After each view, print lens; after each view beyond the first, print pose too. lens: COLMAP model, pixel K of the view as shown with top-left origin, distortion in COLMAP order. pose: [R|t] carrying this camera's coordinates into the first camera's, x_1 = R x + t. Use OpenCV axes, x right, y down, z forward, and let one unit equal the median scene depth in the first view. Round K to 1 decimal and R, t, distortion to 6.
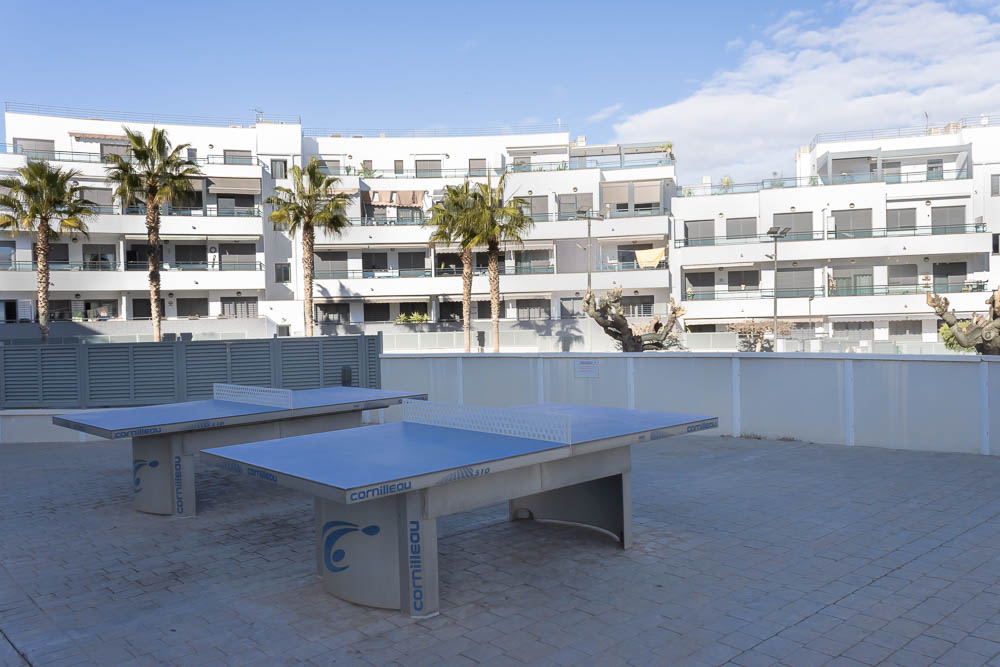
lens RADIAL K [[833.5, 0, 489.4], [0, 833.5, 330.5], [0, 0, 1]] dist [0.073748, -0.060536]
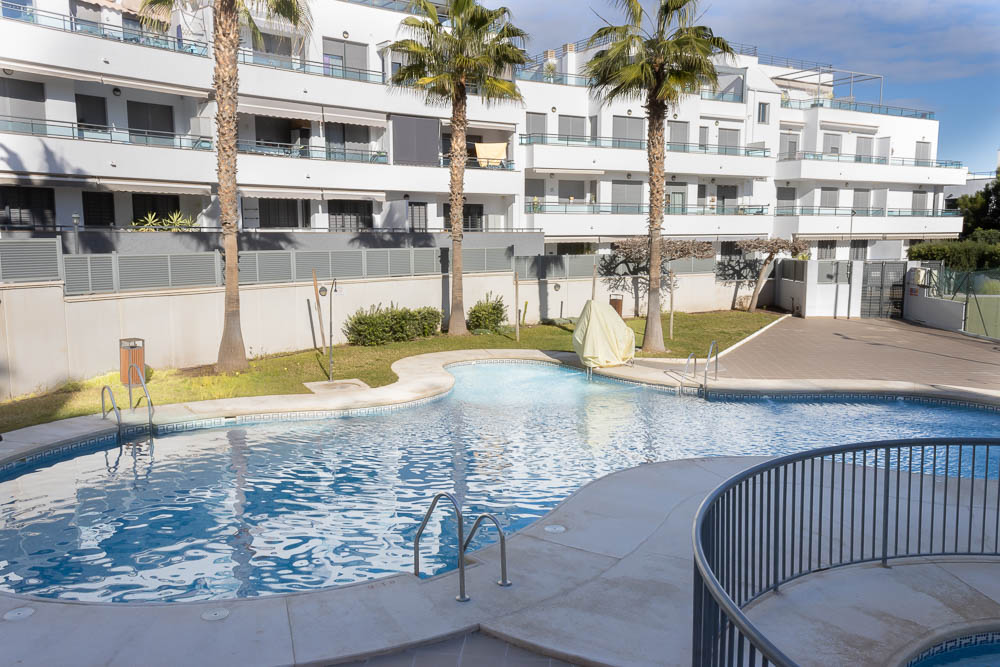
lens RADIAL K [[833.5, 0, 494.8], [0, 833.5, 326.6], [0, 0, 1]] dist [0.073748, -0.060536]
pose [[0.701553, -0.054964, 0.710495, -0.351838], [-0.005989, 0.996531, 0.083004, 0.006243], [-0.712592, -0.062487, 0.698790, 0.454012]]
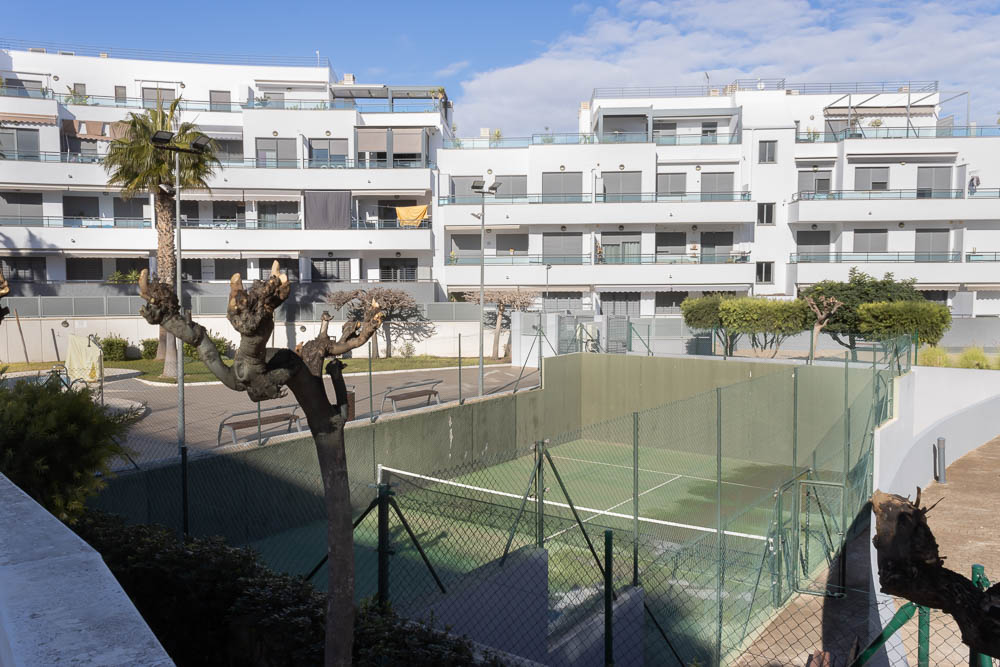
lens RADIAL K [[833.5, 0, 493.8], [0, 833.5, 335.1], [0, 0, 1]] dist [0.073748, -0.060536]
pose [[0.983877, 0.009489, 0.178597, 0.119462], [-0.019079, 0.998462, 0.052055, -0.007824], [-0.177828, -0.054623, 0.982544, 0.101687]]
